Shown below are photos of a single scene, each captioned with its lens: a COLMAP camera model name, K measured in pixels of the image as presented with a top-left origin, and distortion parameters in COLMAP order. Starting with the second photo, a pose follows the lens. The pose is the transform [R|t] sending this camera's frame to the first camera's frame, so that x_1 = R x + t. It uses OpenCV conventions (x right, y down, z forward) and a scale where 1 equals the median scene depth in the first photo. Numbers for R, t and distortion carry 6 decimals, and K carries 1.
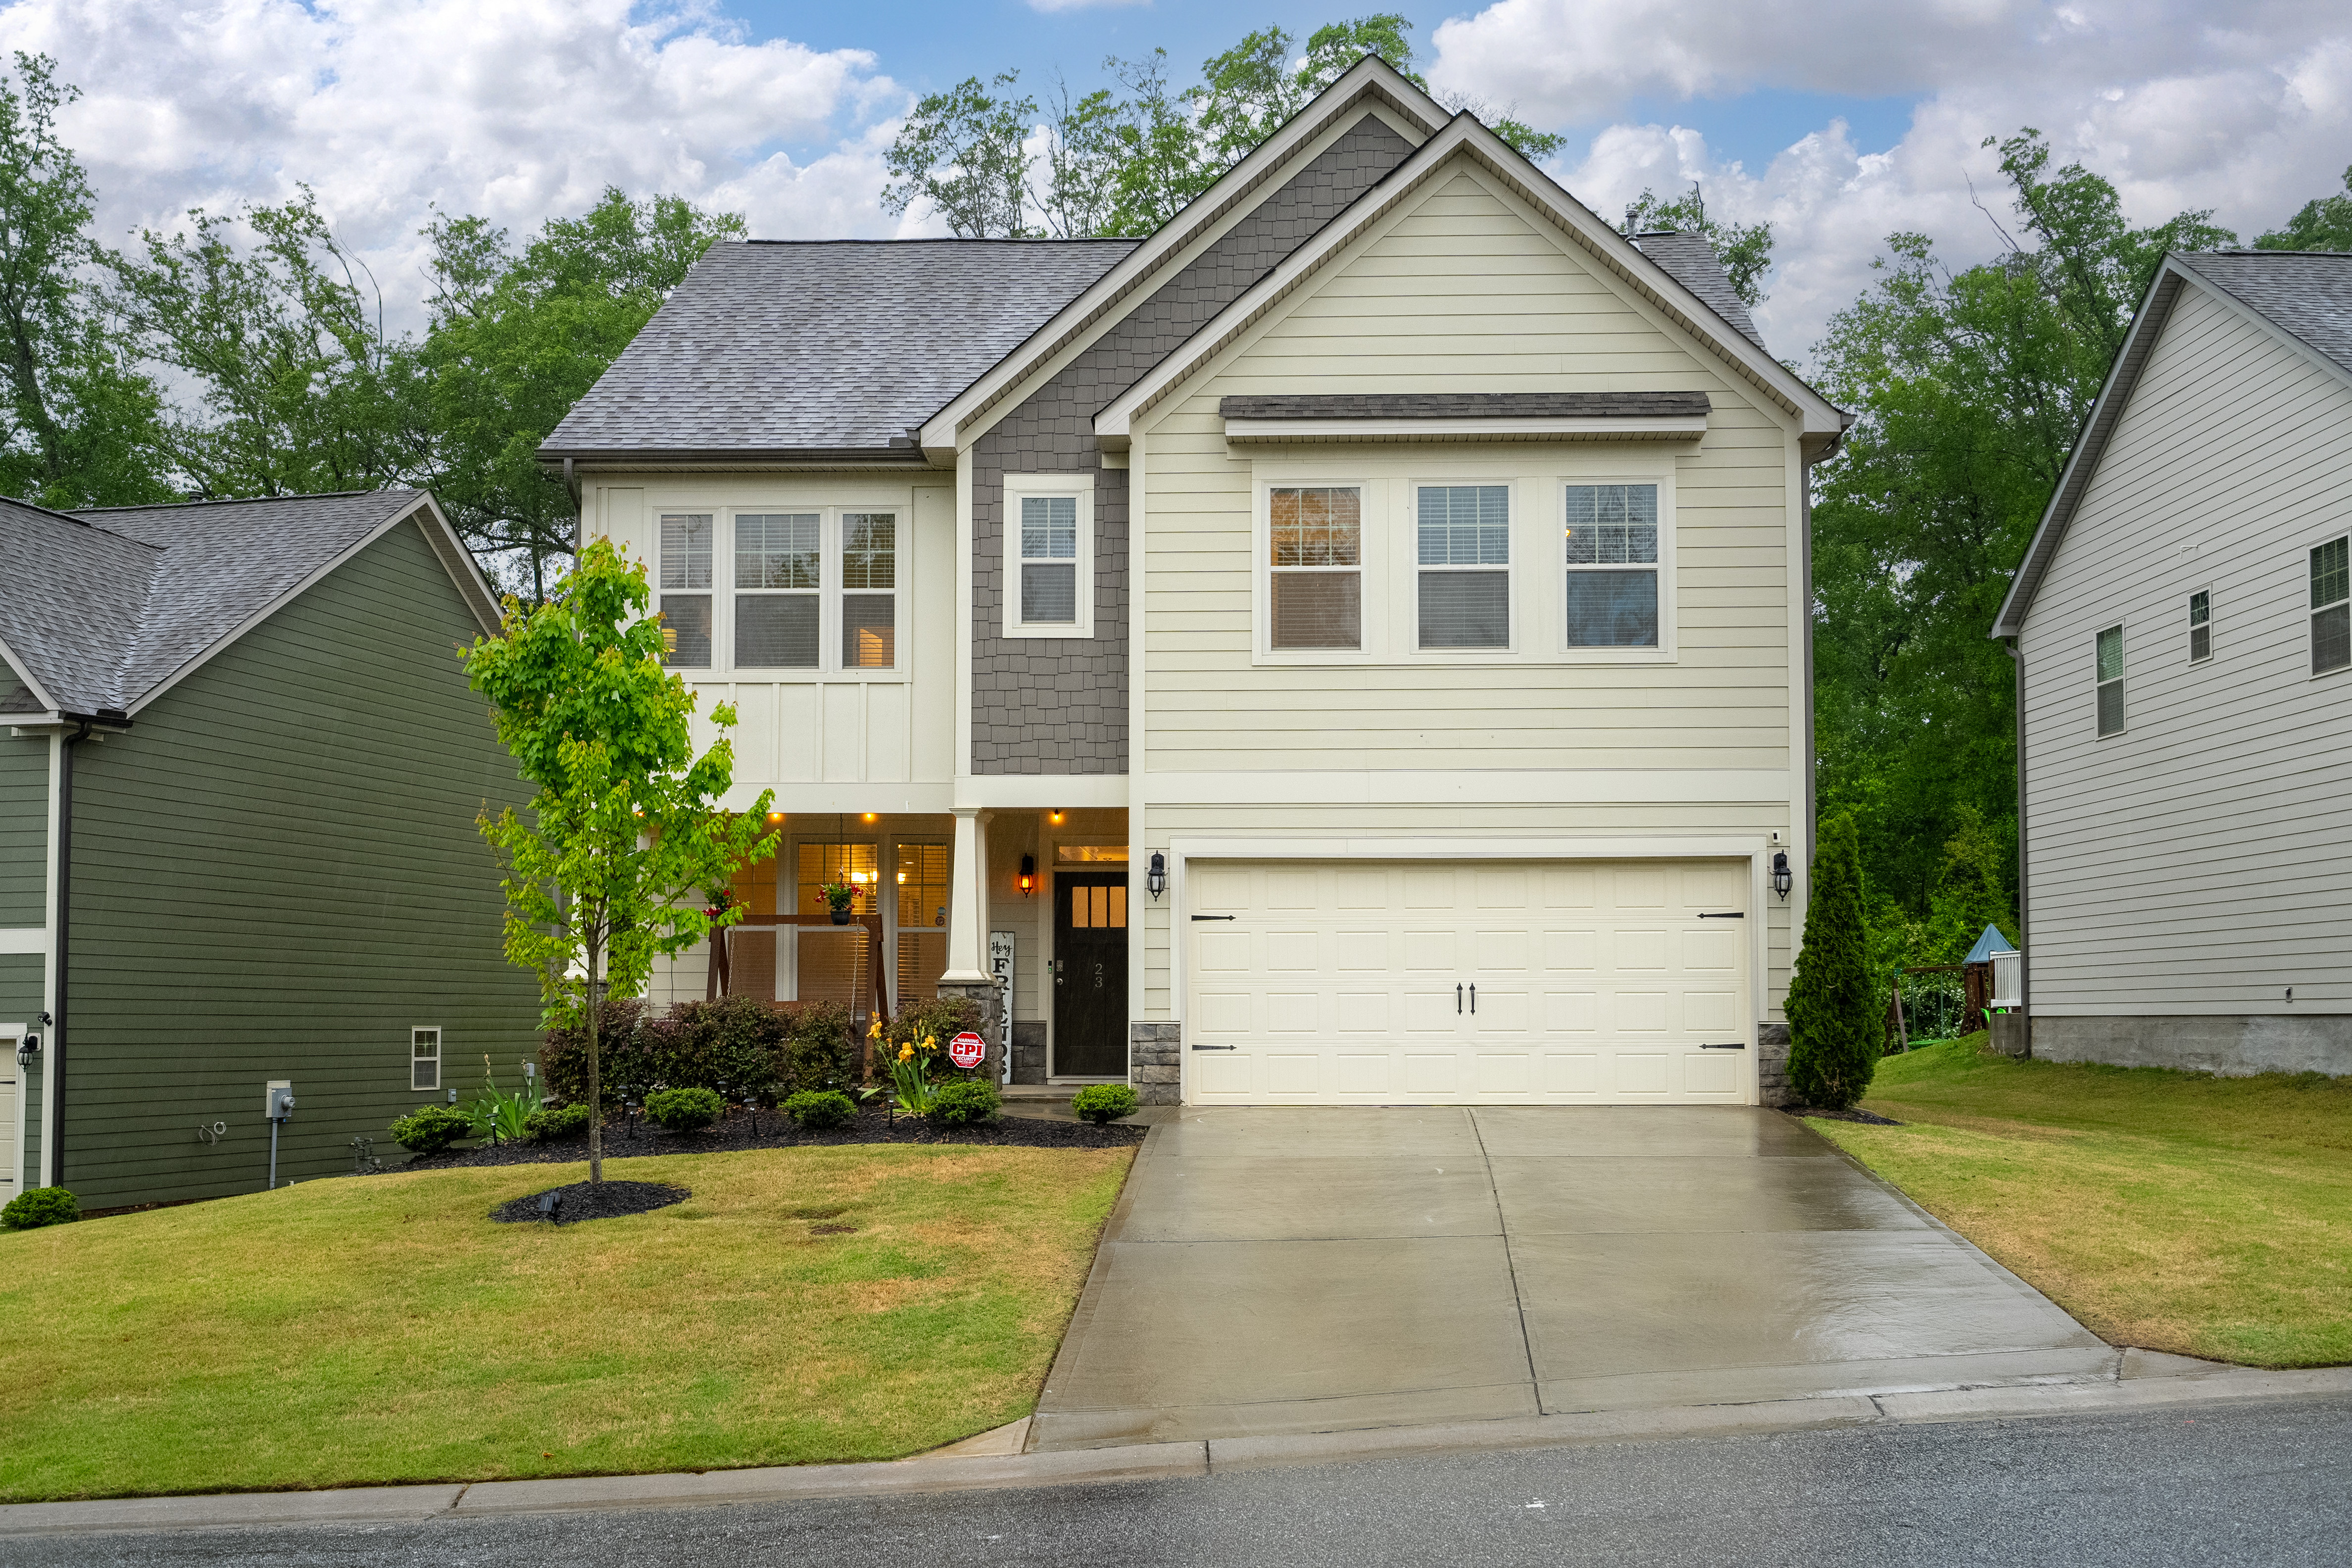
lens RADIAL K [[2201.4, 0, 1205.3], [0, 2201.4, 944.9], [0, 0, 1]] dist [0.007187, 0.000000]
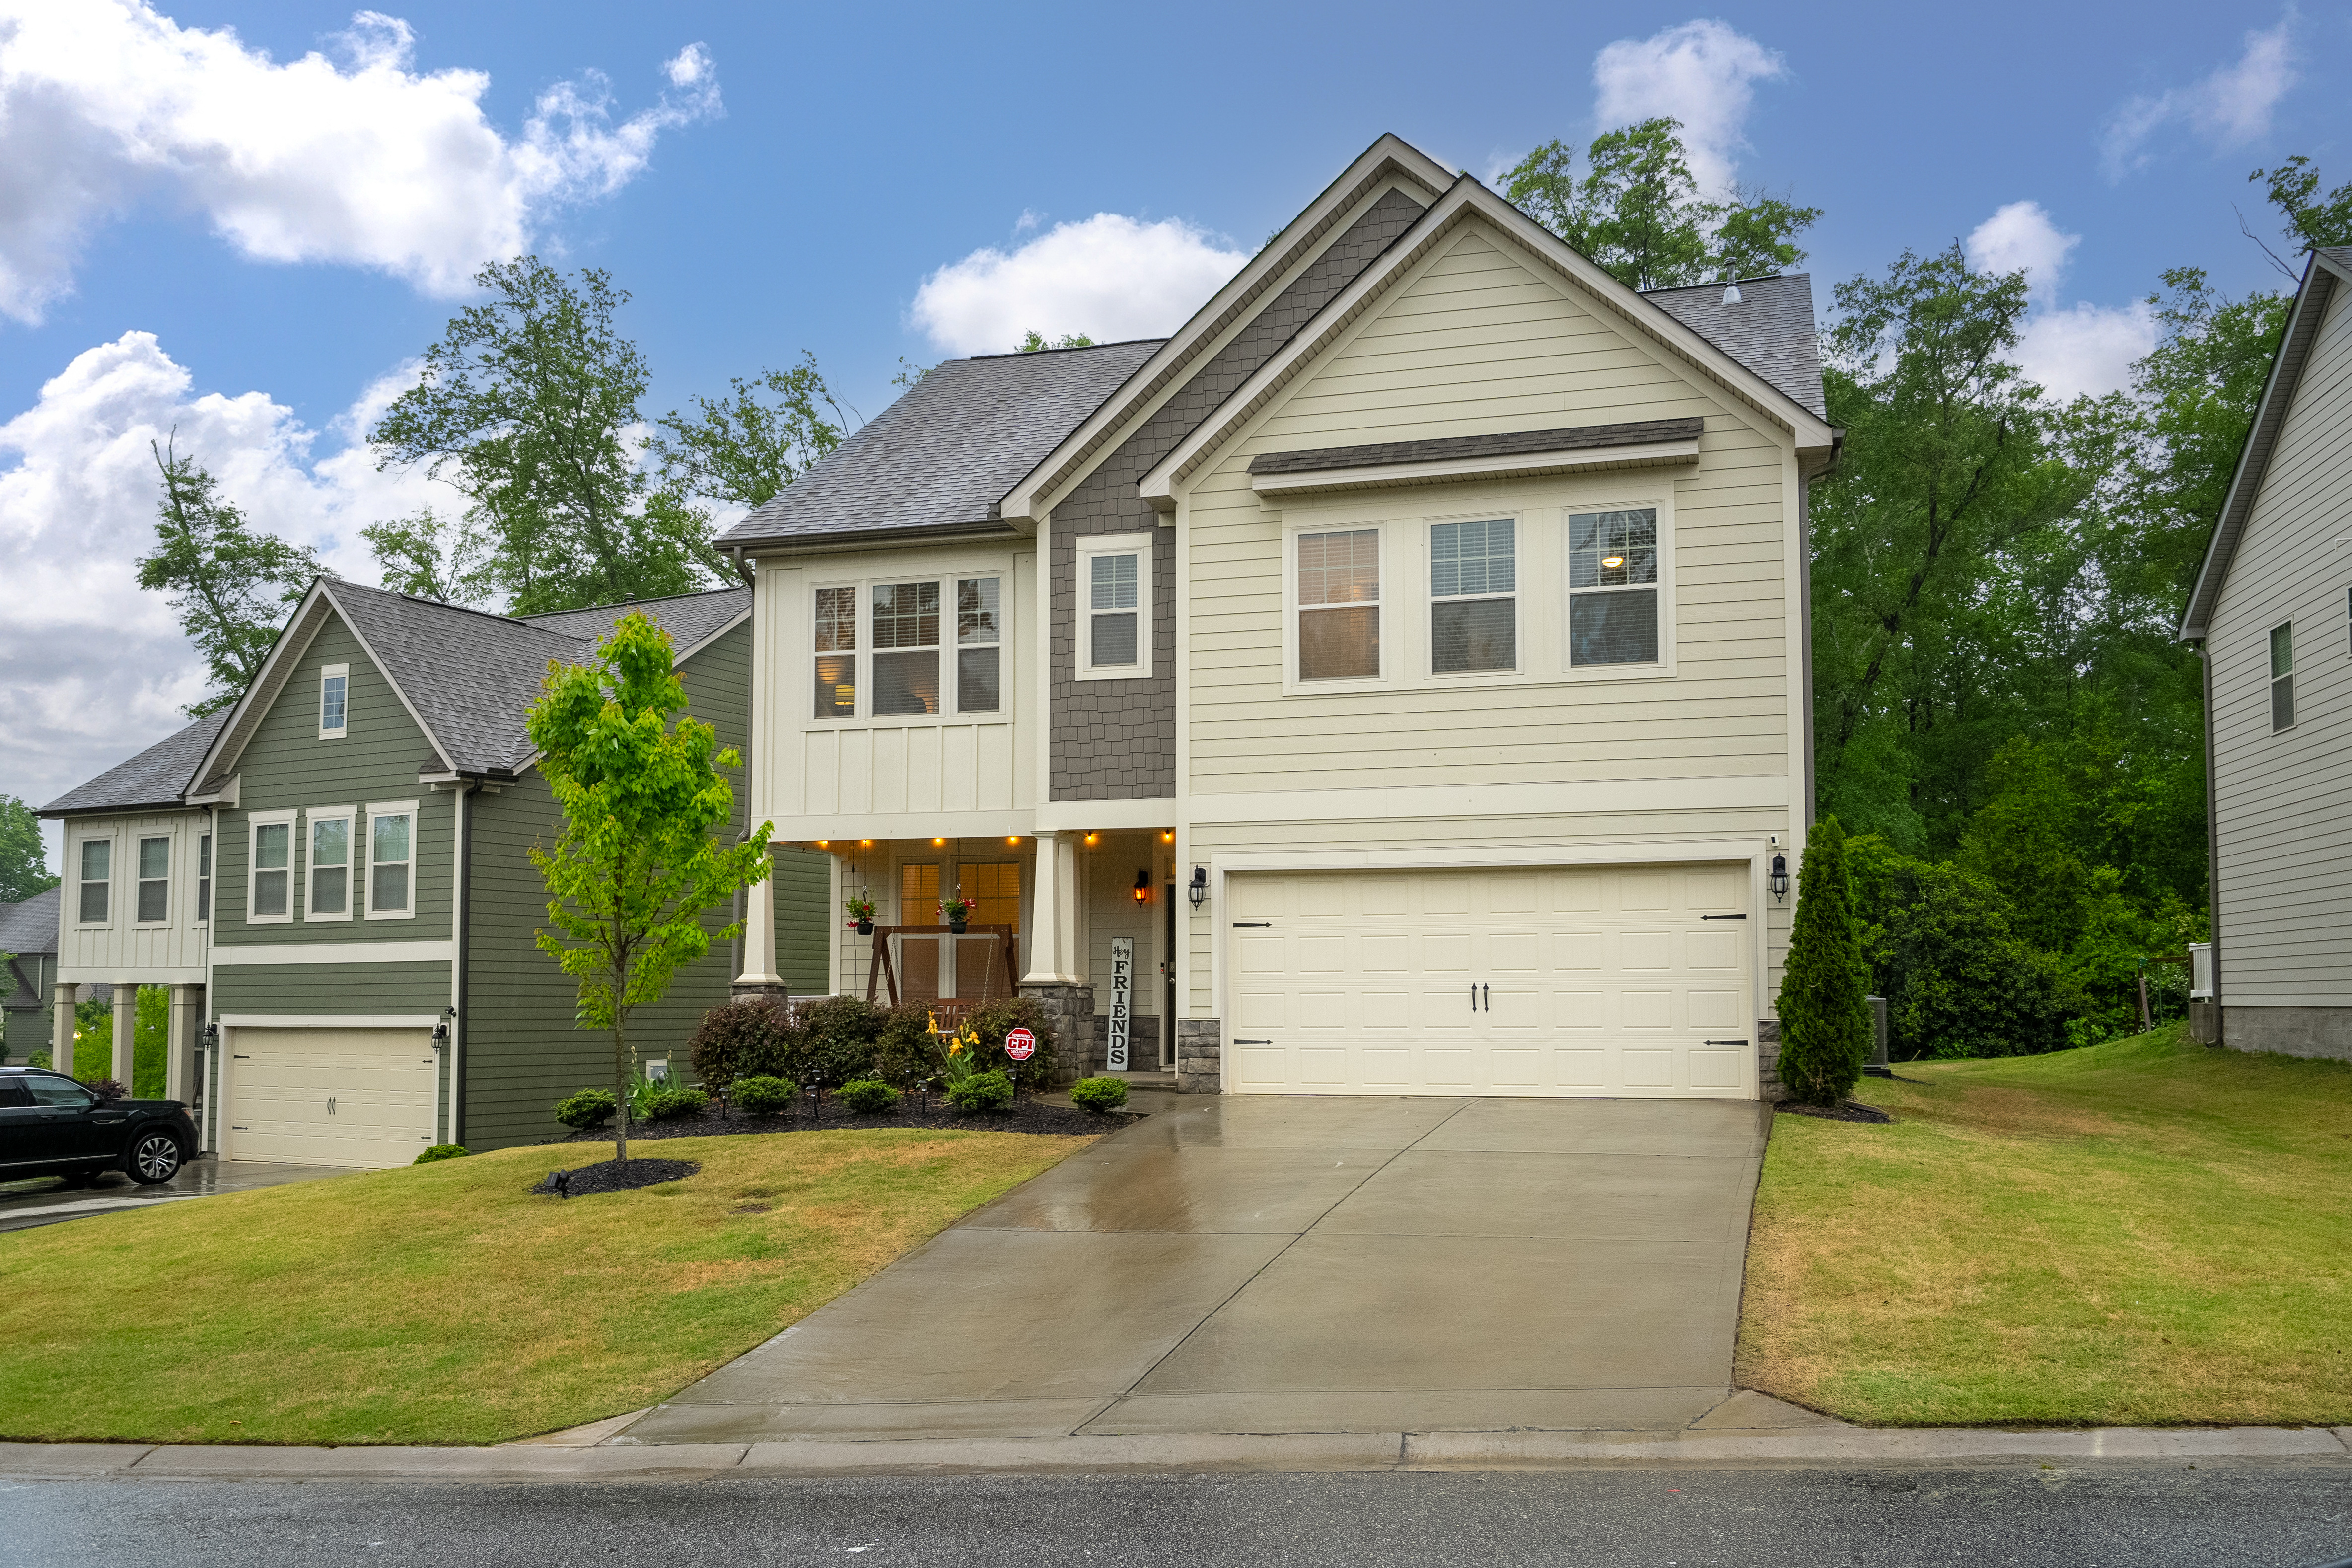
lens RADIAL K [[1825.4, 0, 1180.3], [0, 1825.4, 920.0], [0, 0, 1]] dist [0.015041, -0.019717]
pose [[0.971476, -0.011996, -0.236834, 0.179806], [0.009440, 0.999884, -0.011925, -0.003874], [0.236949, 0.009349, 0.971477, 0.094720]]
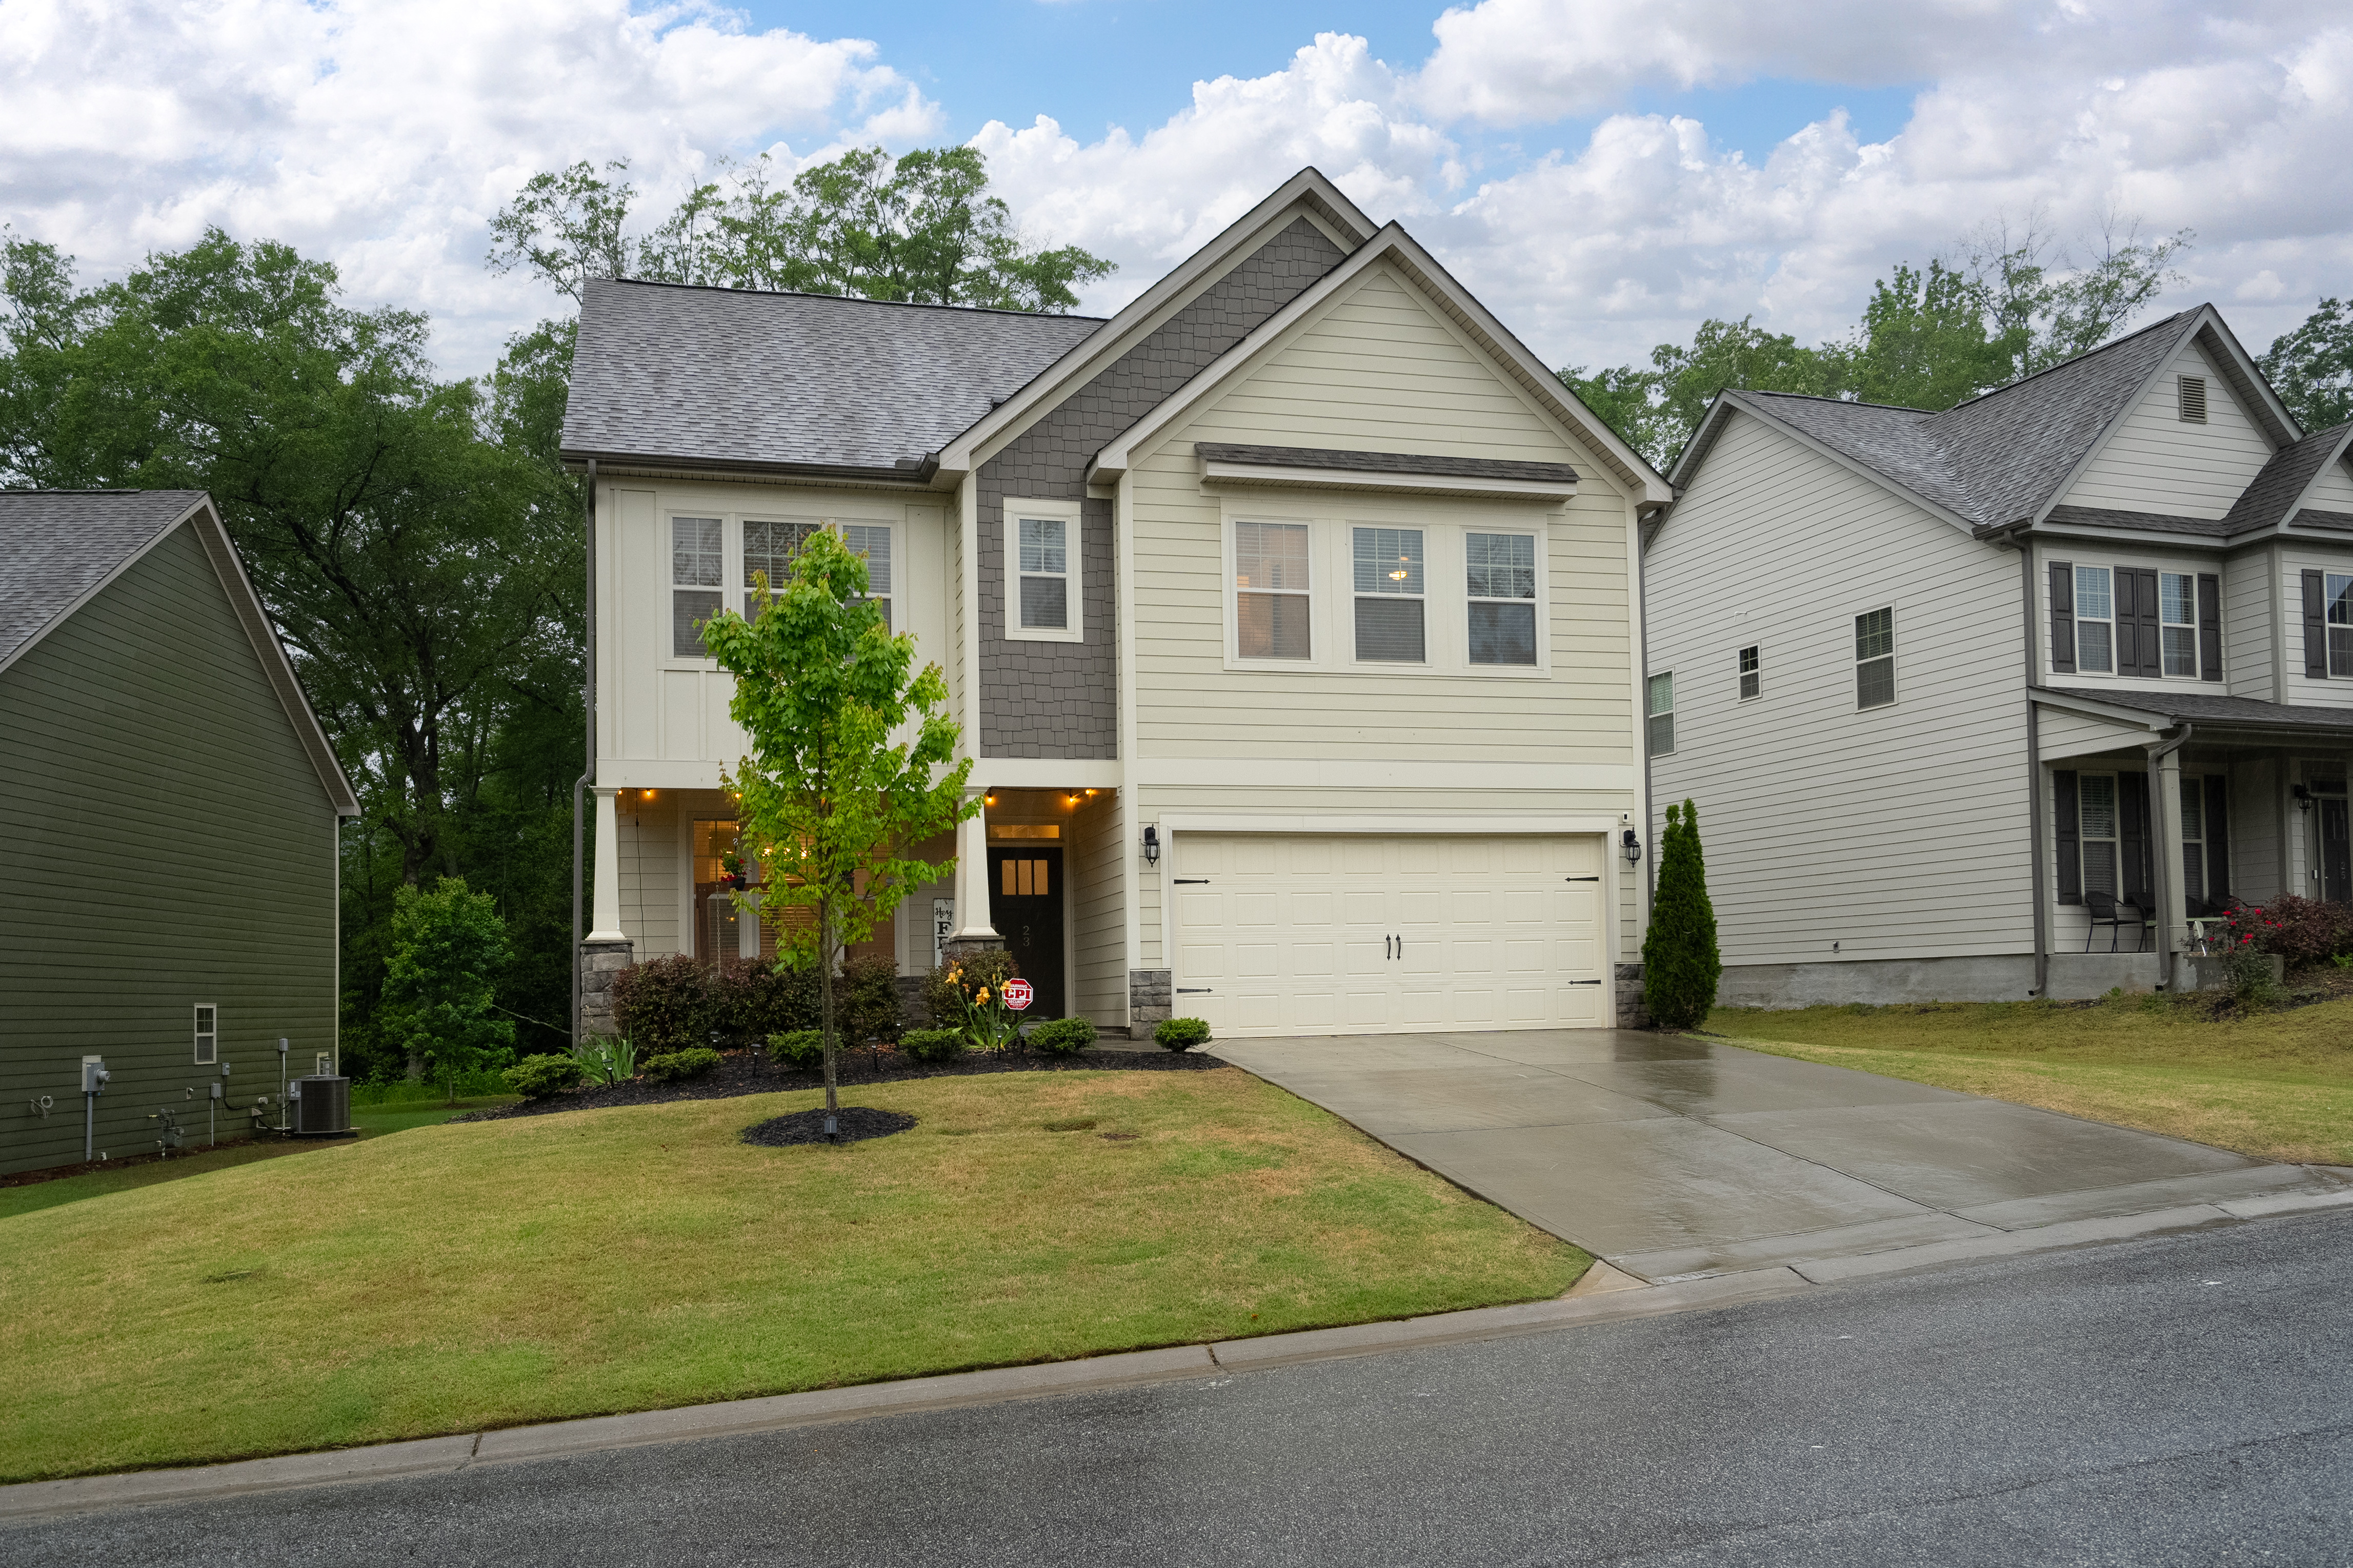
lens RADIAL K [[1825.9, 0, 1178.1], [0, 1825.9, 957.1], [0, 0, 1]] dist [0.015041, -0.019717]
pose [[0.958643, -0.011633, 0.284372, -0.274528], [0.009095, 0.999906, 0.010244, 0.017659], [-0.284465, -0.007234, 0.958659, 0.054031]]
